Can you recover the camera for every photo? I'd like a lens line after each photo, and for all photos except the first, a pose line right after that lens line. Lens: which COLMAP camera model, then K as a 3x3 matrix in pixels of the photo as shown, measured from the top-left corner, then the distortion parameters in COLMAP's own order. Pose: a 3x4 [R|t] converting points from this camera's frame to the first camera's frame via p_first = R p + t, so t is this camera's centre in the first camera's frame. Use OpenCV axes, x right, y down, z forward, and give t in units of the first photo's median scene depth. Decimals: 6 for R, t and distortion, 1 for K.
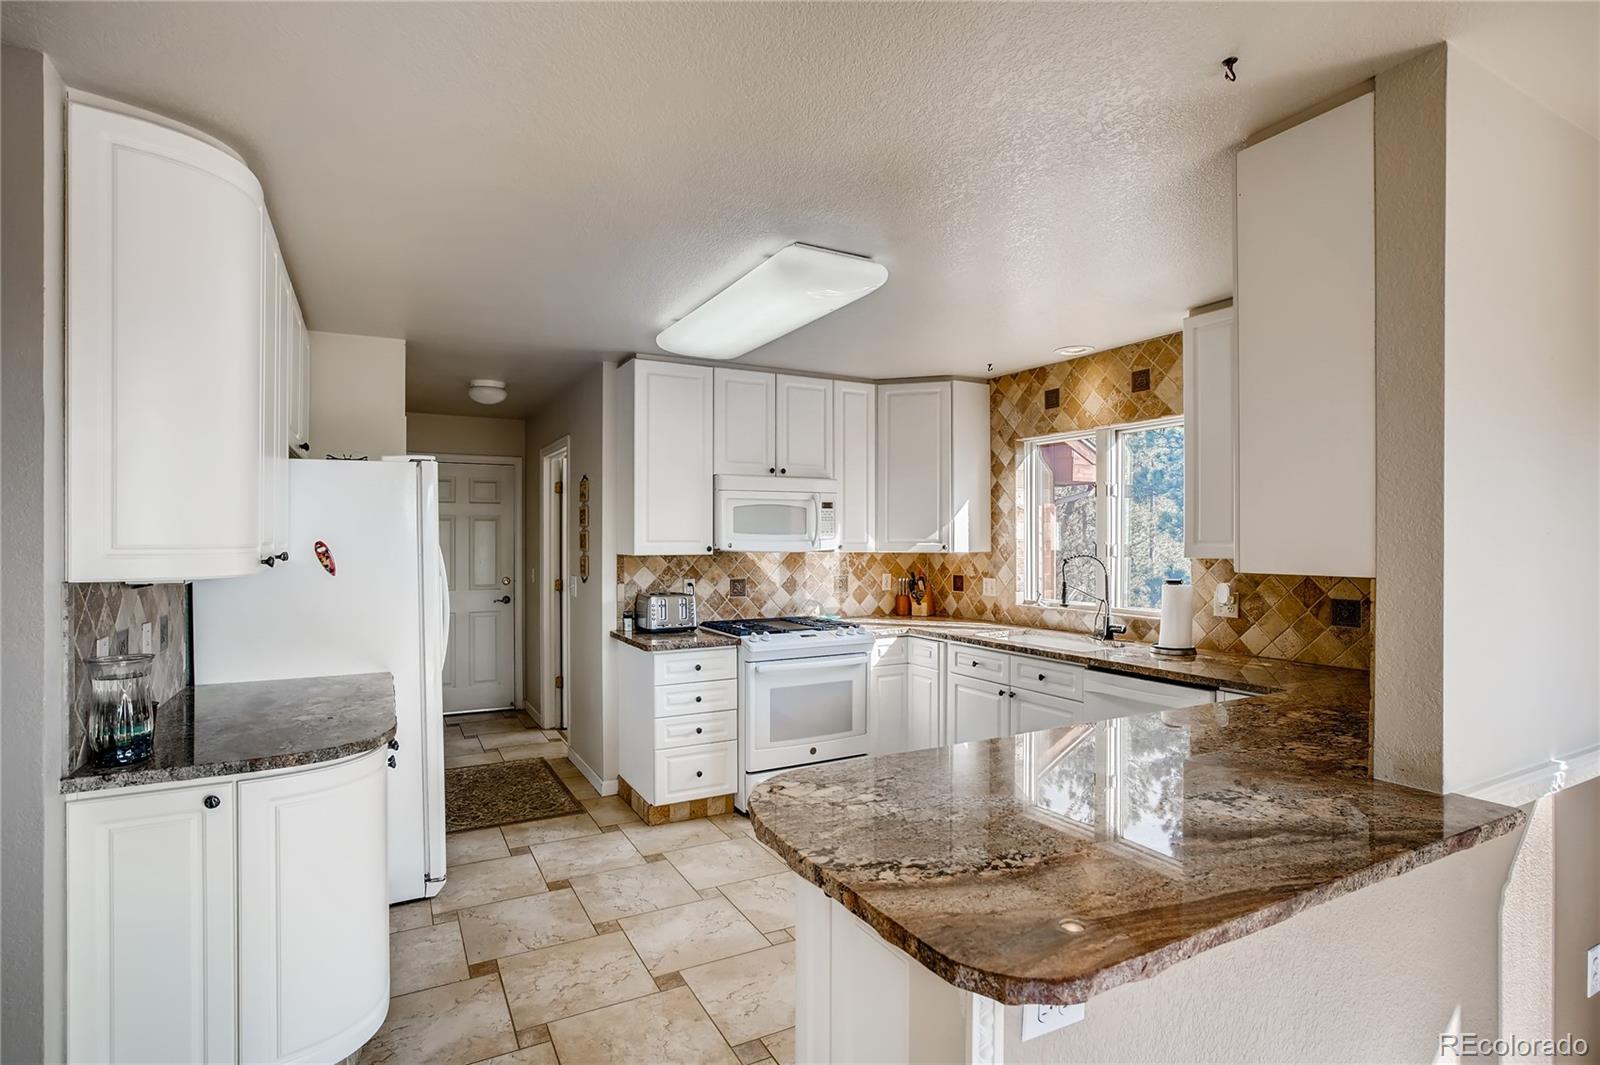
lens RADIAL K [[782.8, 0, 790.8], [0, 782.8, 535.9], [0, 0, 1]] dist [-0.043233, 0.025603]
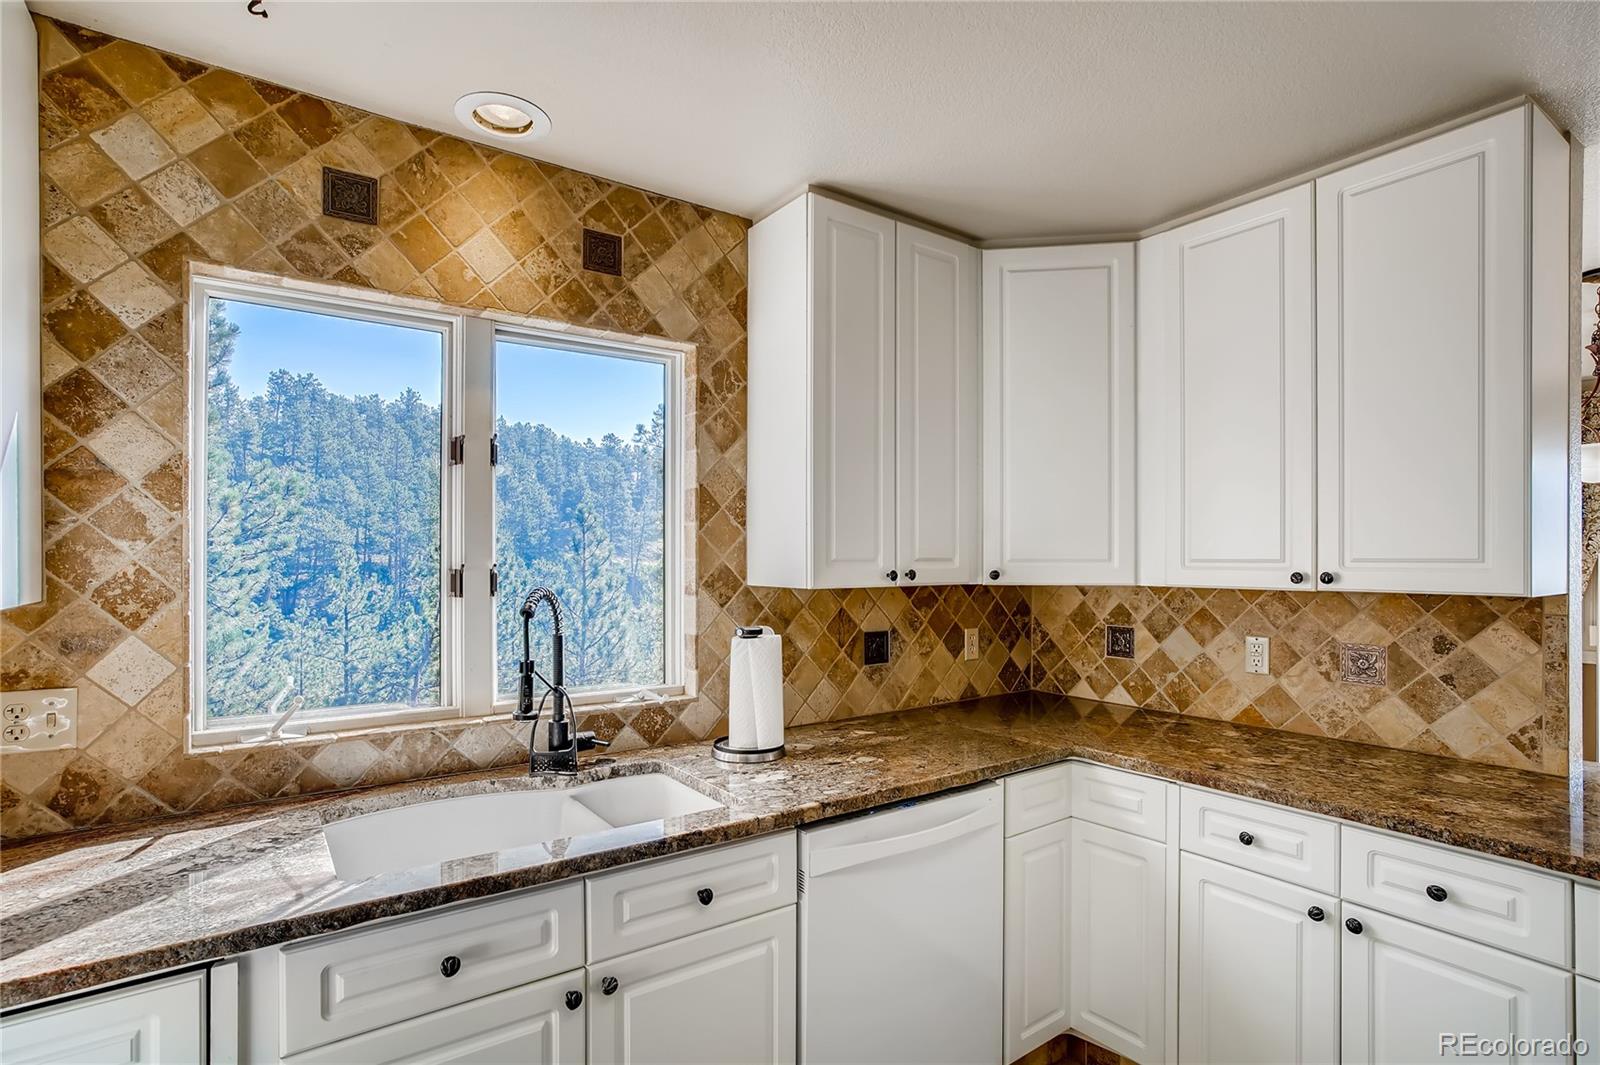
lens RADIAL K [[789.5, 0, 799.0], [0, 789.5, 560.3], [0, 0, 1]] dist [-0.043590, 0.021929]
pose [[-0.115744, -0.002821, 0.993275, -0.074914], [-0.003426, 0.999991, 0.002440, 0.003617], [-0.993273, -0.003120, -0.115753, 0.822343]]
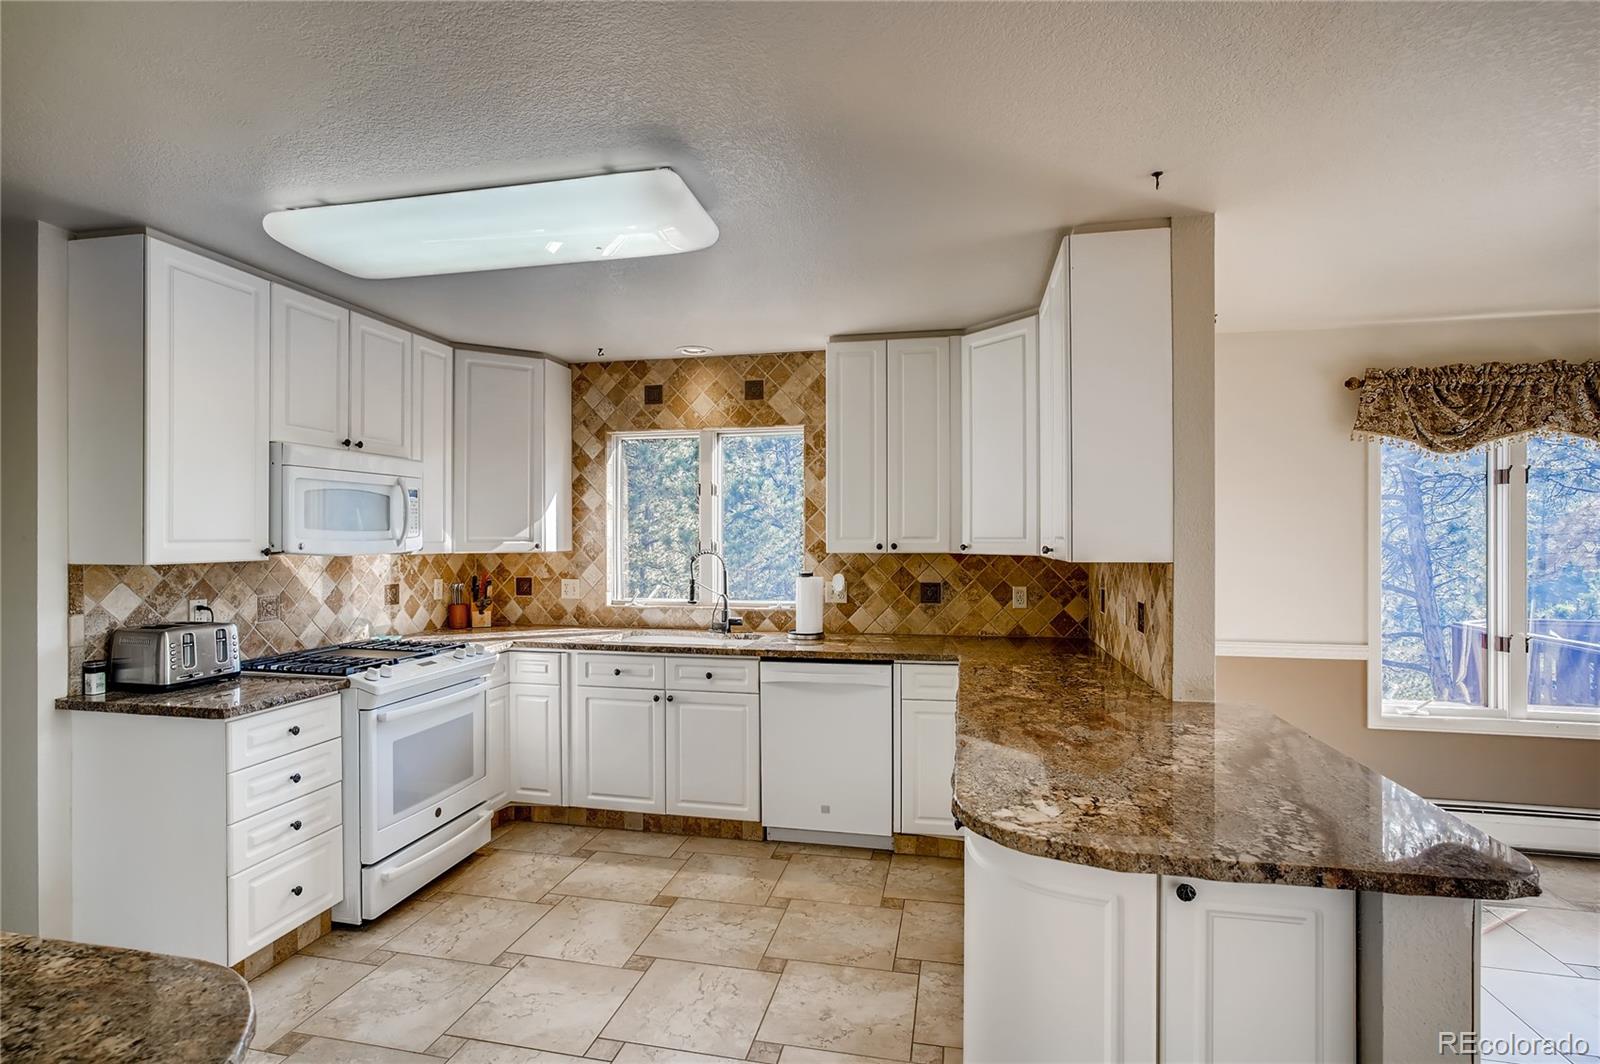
lens RADIAL K [[782.8, 0, 790.8], [0, 782.8, 535.4], [0, 0, 1]] dist [-0.043233, 0.025603]
pose [[0.649514, -0.000191, 0.760349, -0.304158], [-0.001172, 0.999999, 0.001252, 0.000966], [-0.760348, -0.001705, 0.649513, 0.224567]]
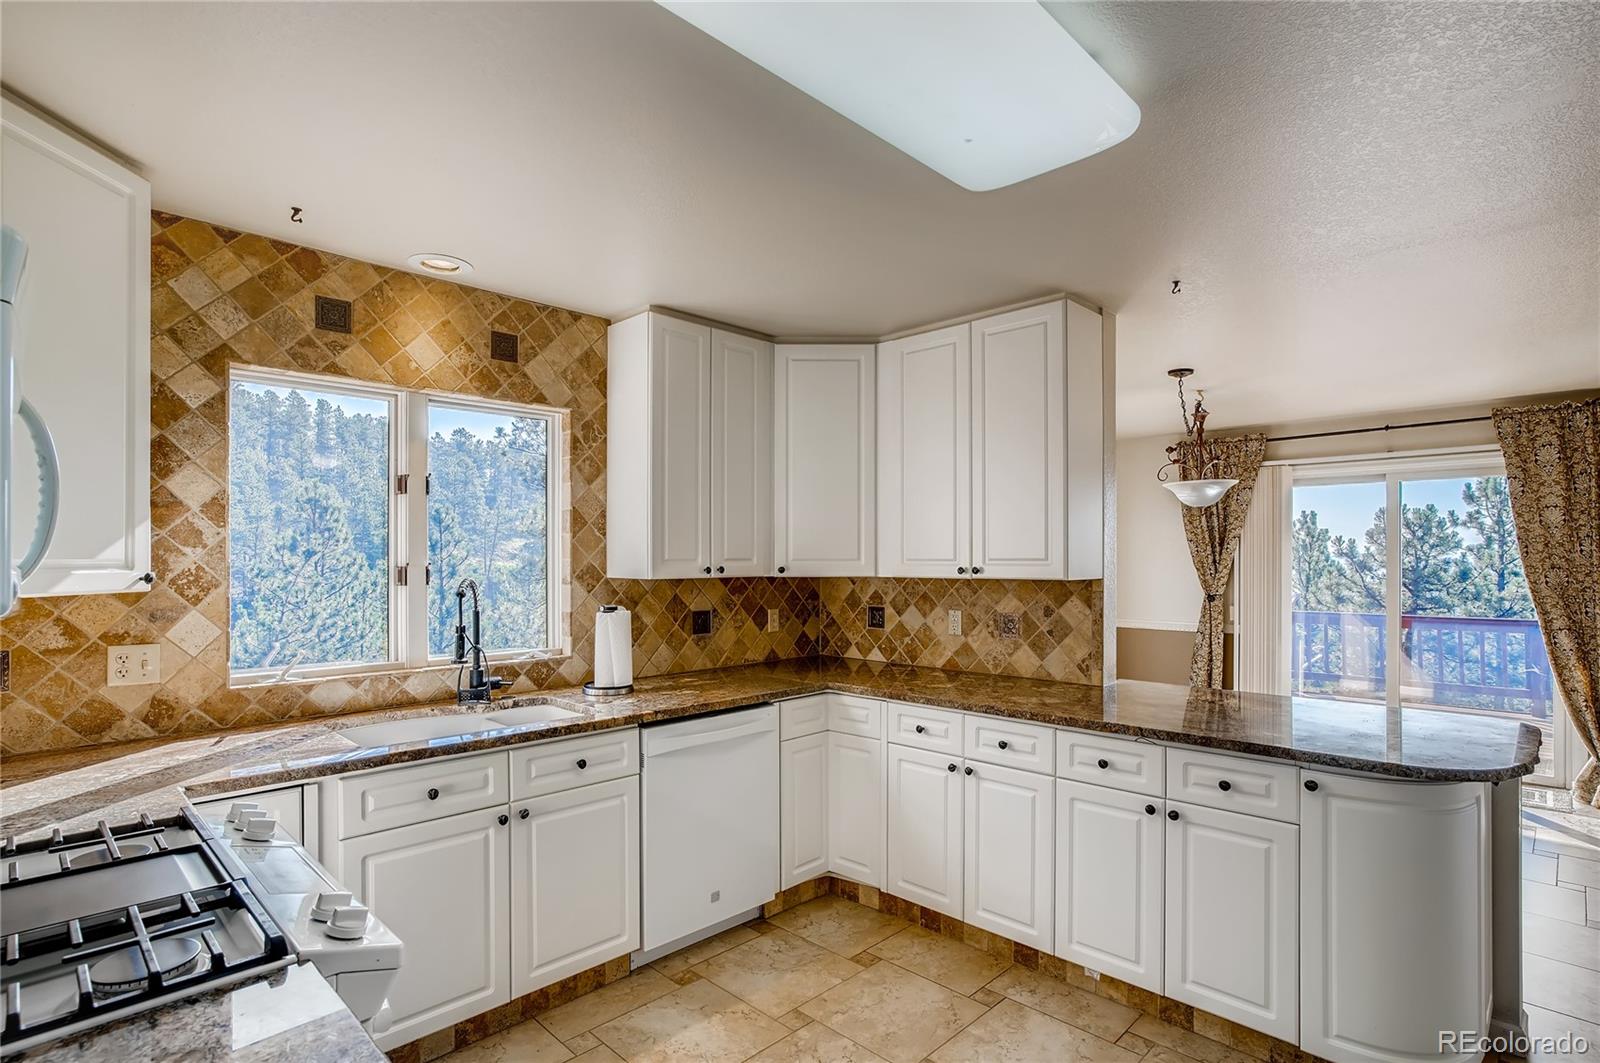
lens RADIAL K [[789.5, 0, 799.0], [0, 789.5, 559.3], [0, 0, 1]] dist [-0.043590, 0.021929]
pose [[-0.286282, -0.001461, 0.958144, -0.313546], [-0.002216, 0.999997, 0.000863, 0.003323], [-0.958143, -0.001876, -0.286284, 0.834916]]
